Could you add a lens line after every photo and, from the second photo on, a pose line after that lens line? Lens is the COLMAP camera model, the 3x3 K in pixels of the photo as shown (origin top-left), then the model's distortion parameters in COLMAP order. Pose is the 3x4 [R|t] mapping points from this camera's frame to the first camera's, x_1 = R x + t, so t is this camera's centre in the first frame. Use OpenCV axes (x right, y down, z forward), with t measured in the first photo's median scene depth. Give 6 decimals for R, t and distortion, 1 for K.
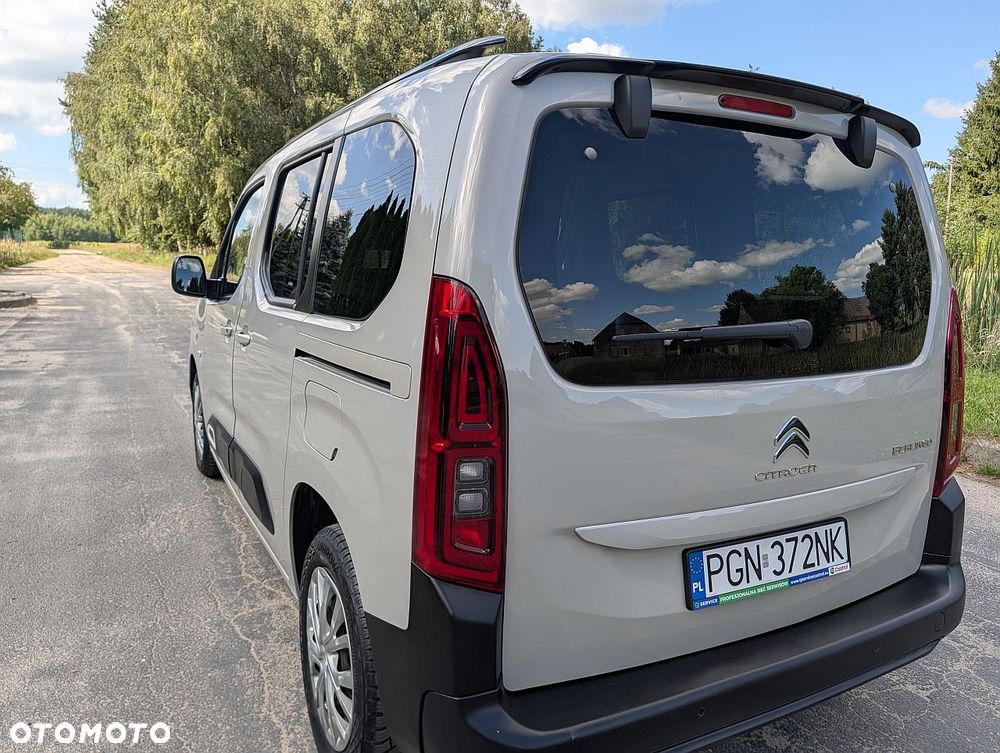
lens RADIAL K [[722.2, 0, 496.6], [0, 722.2, 368.3], [0, 0, 1]] dist [0.000626, -0.002239]
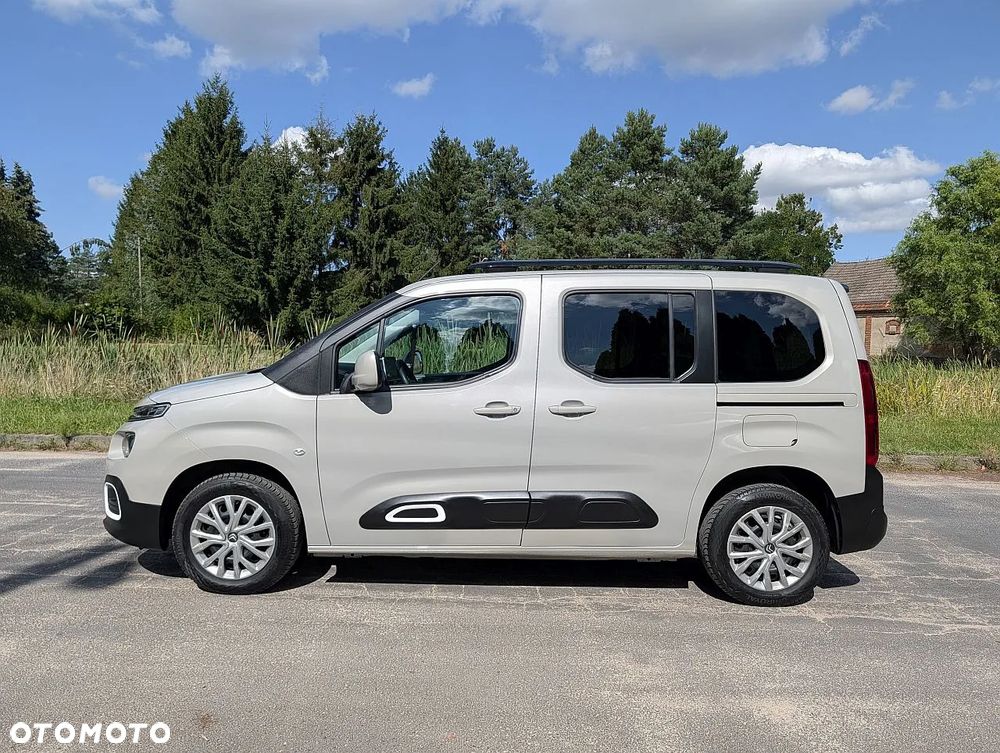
lens RADIAL K [[717.8, 0, 495.7], [0, 717.8, 379.9], [0, 0, 1]] dist [0.010350, -0.008605]
pose [[0.474218, -0.056061, 0.878621, -2.470779], [0.126738, 0.991923, -0.005114, -0.166487], [-0.871238, 0.113780, 0.477493, 0.690927]]
